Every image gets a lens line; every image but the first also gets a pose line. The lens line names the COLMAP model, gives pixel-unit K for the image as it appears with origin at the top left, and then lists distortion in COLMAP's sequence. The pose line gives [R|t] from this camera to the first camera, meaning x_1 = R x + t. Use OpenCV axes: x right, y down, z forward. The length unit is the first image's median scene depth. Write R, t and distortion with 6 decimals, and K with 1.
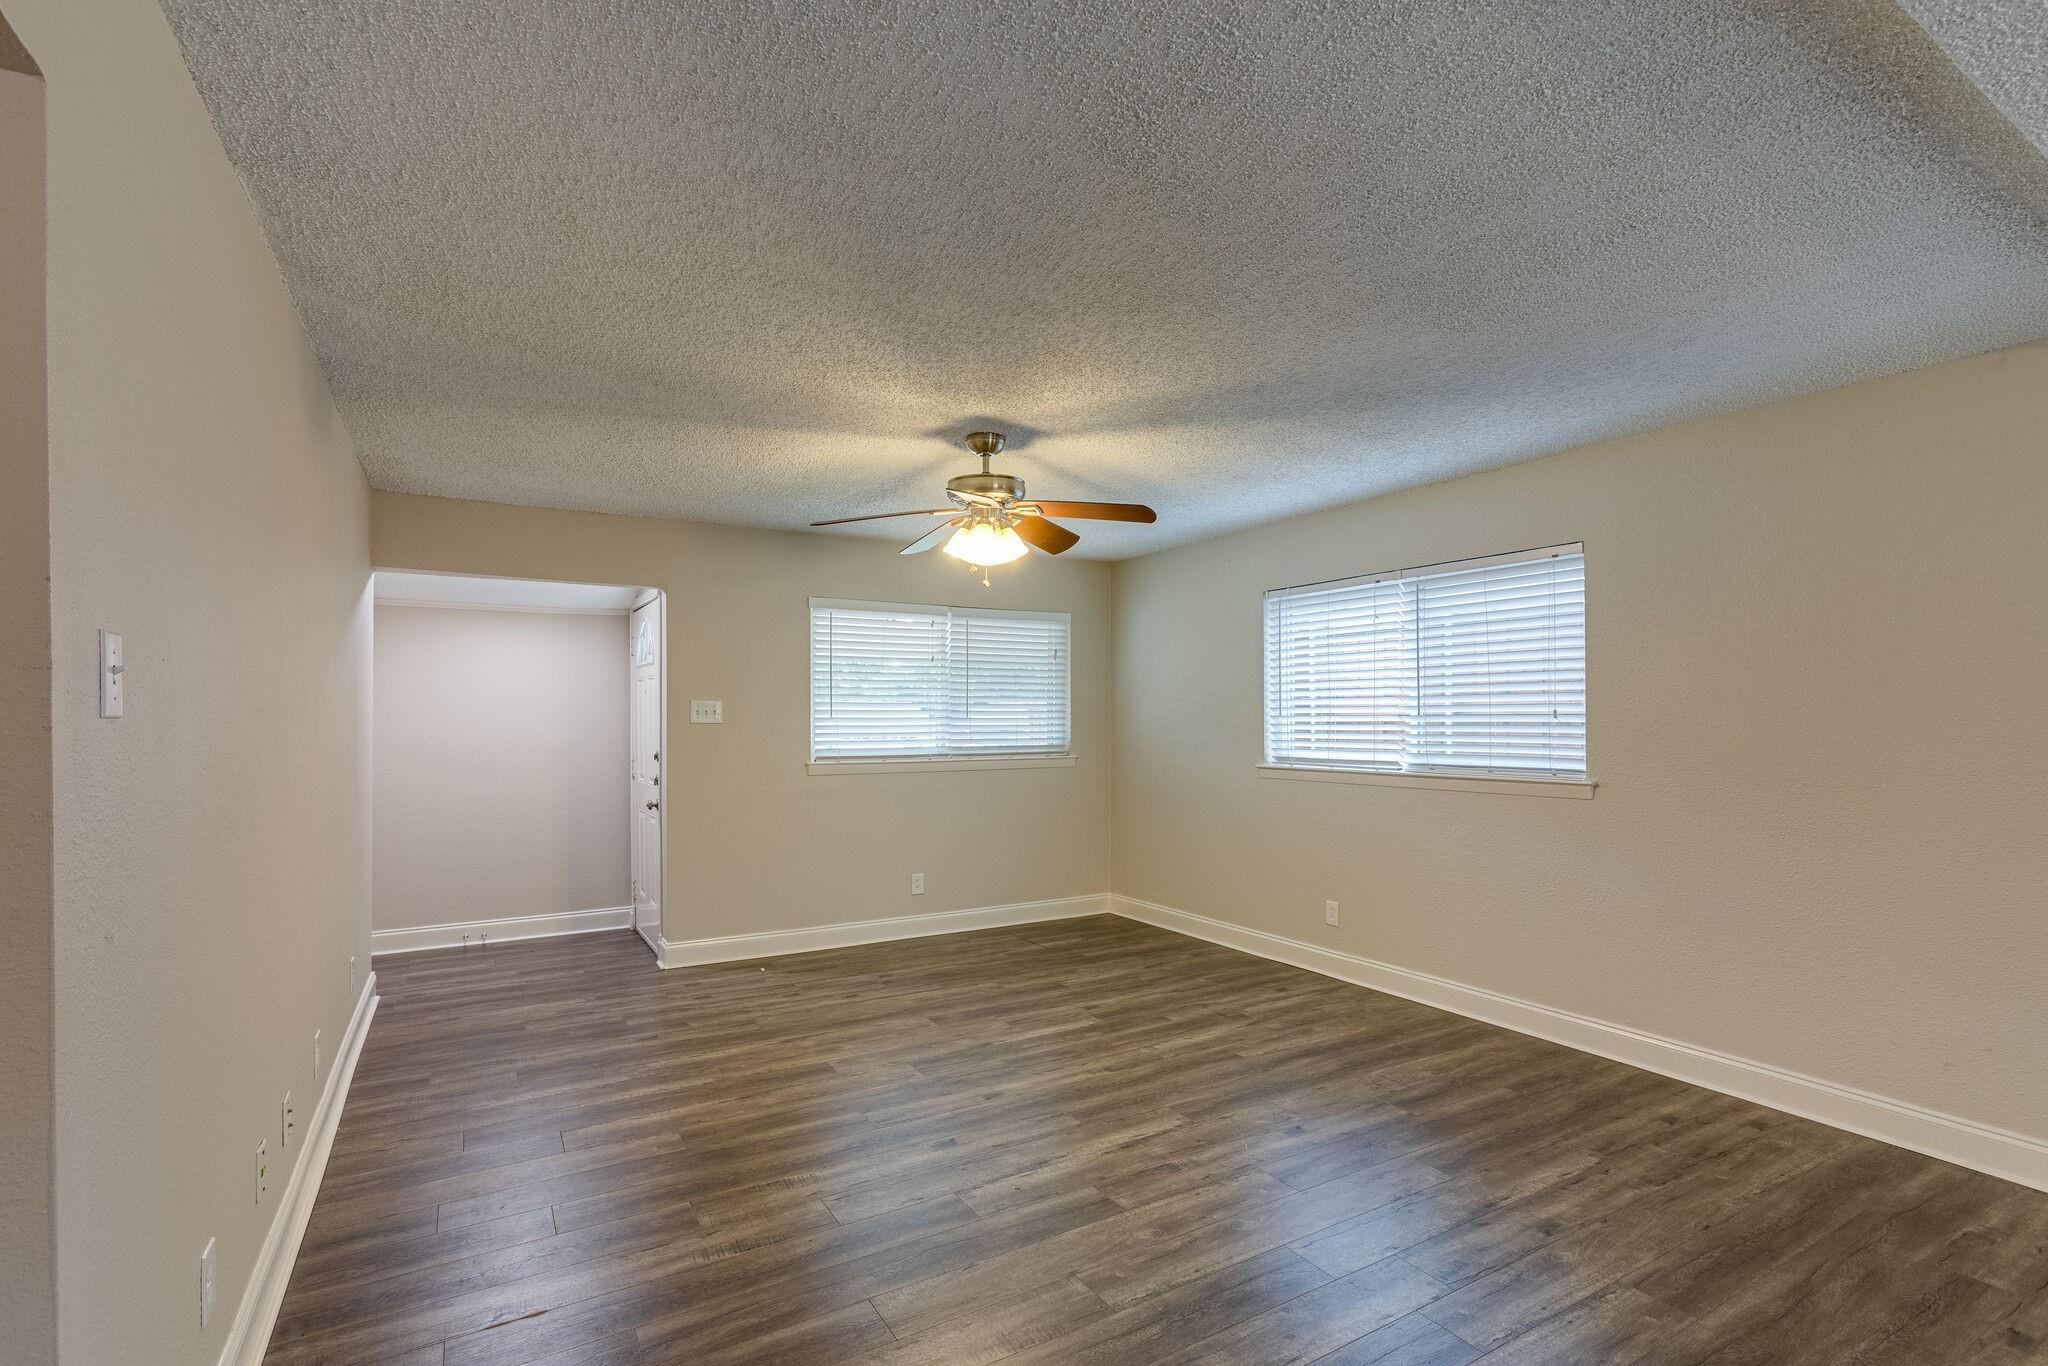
lens RADIAL K [[936.2, 0, 1035.3], [0, 936.2, 709.4], [0, 0, 1]] dist [-0.014175, 0.001096]
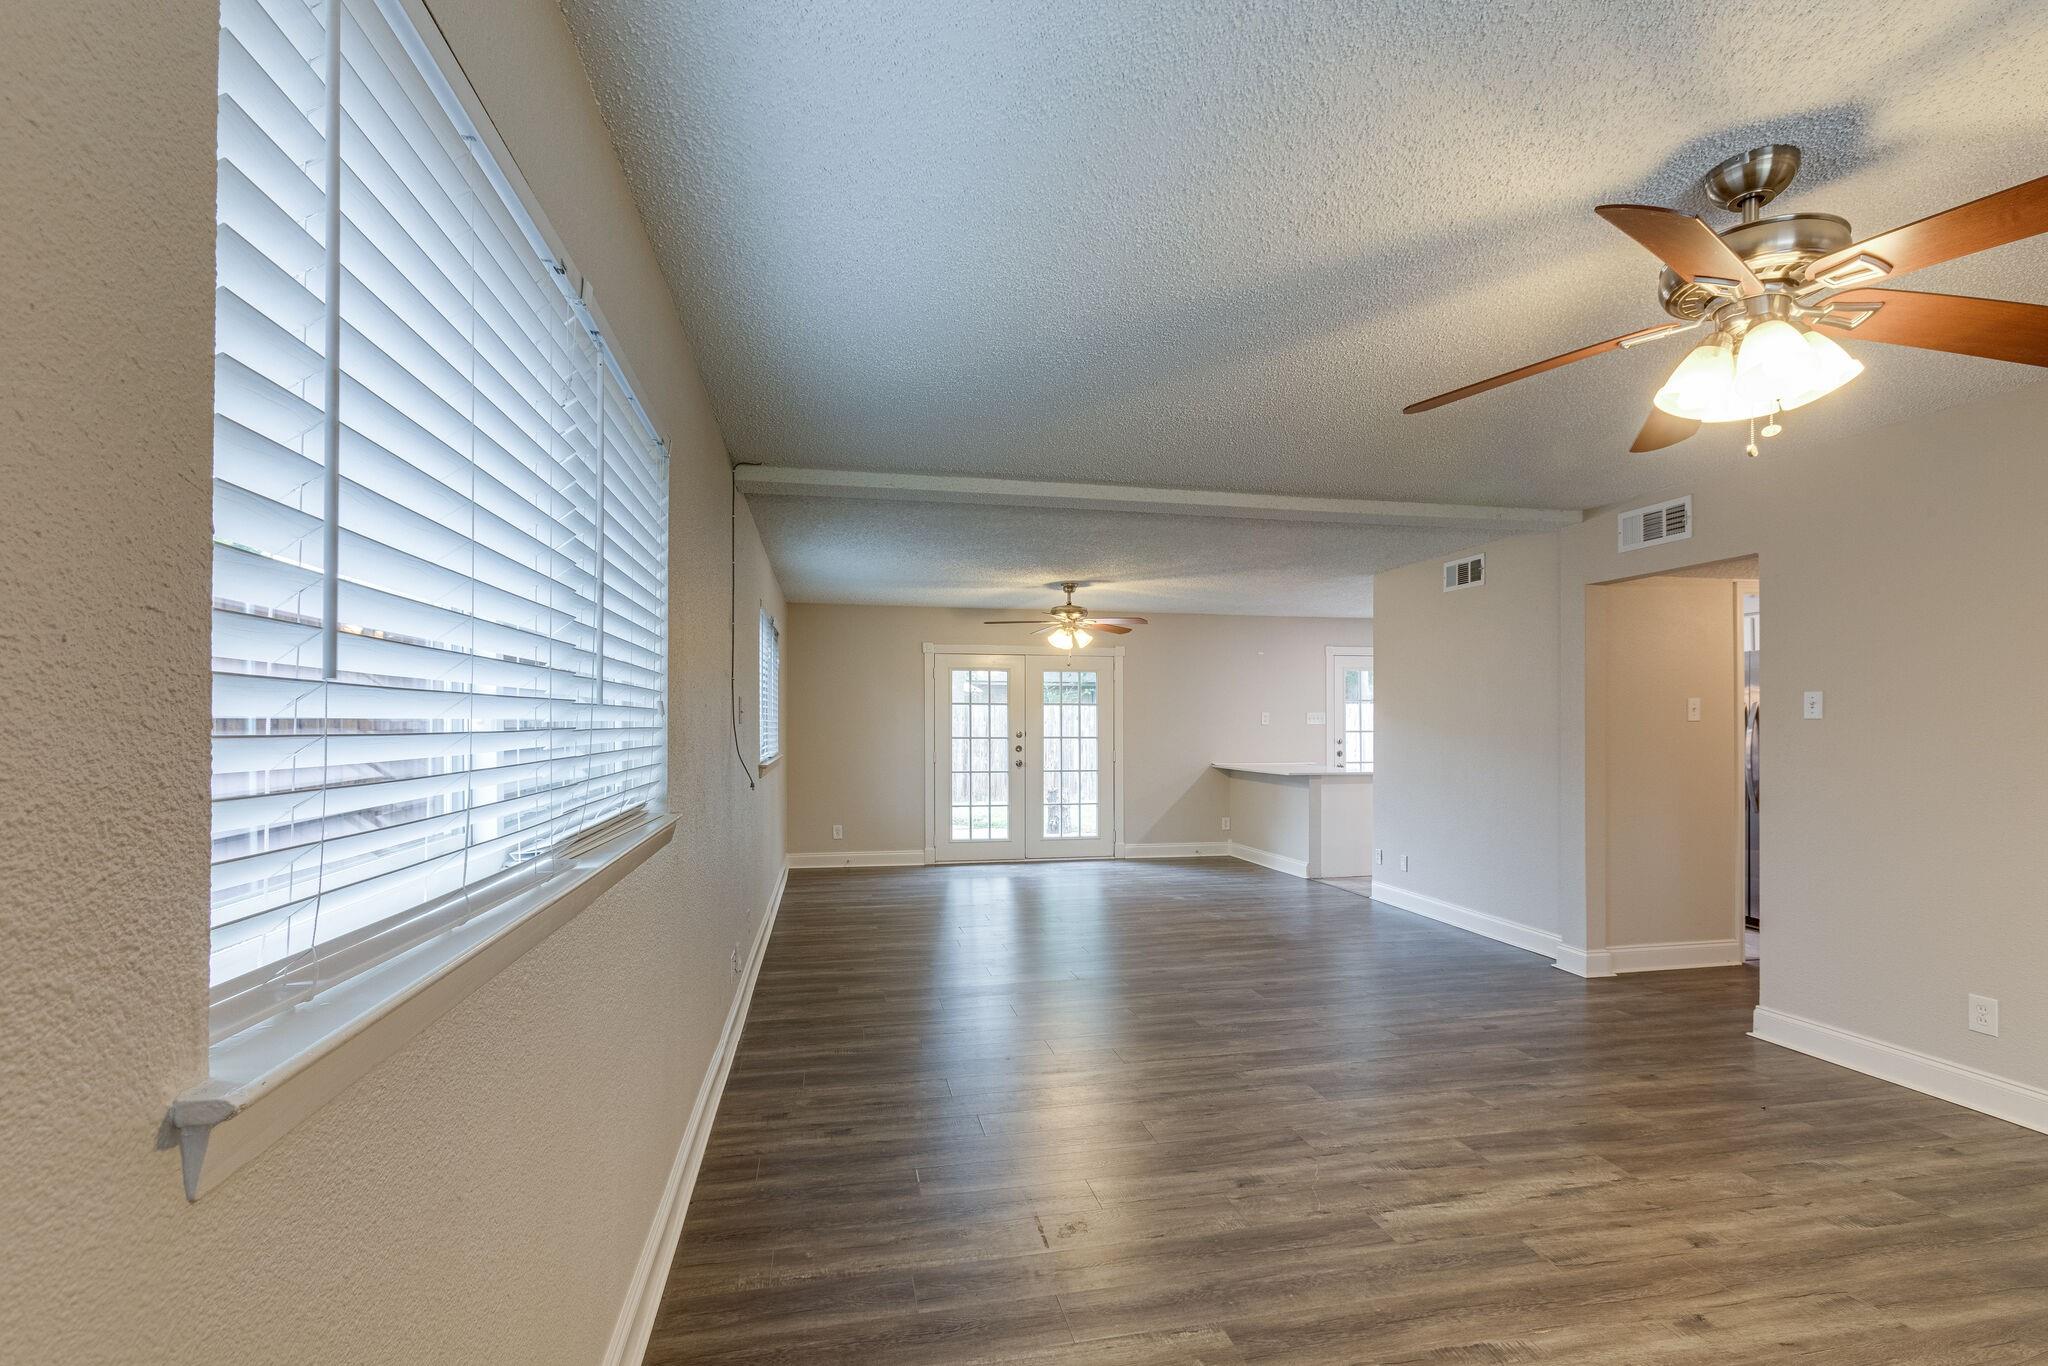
lens RADIAL K [[917.4, 0, 1026.1], [0, 917.4, 698.2], [0, 0, 1]] dist [-0.003146, 0.006003]
pose [[-0.944057, 0.008918, 0.329661, 0.137162], [-0.005259, 0.999100, -0.042085, 0.020648], [-0.329740, -0.041465, -0.943161, 1.412718]]
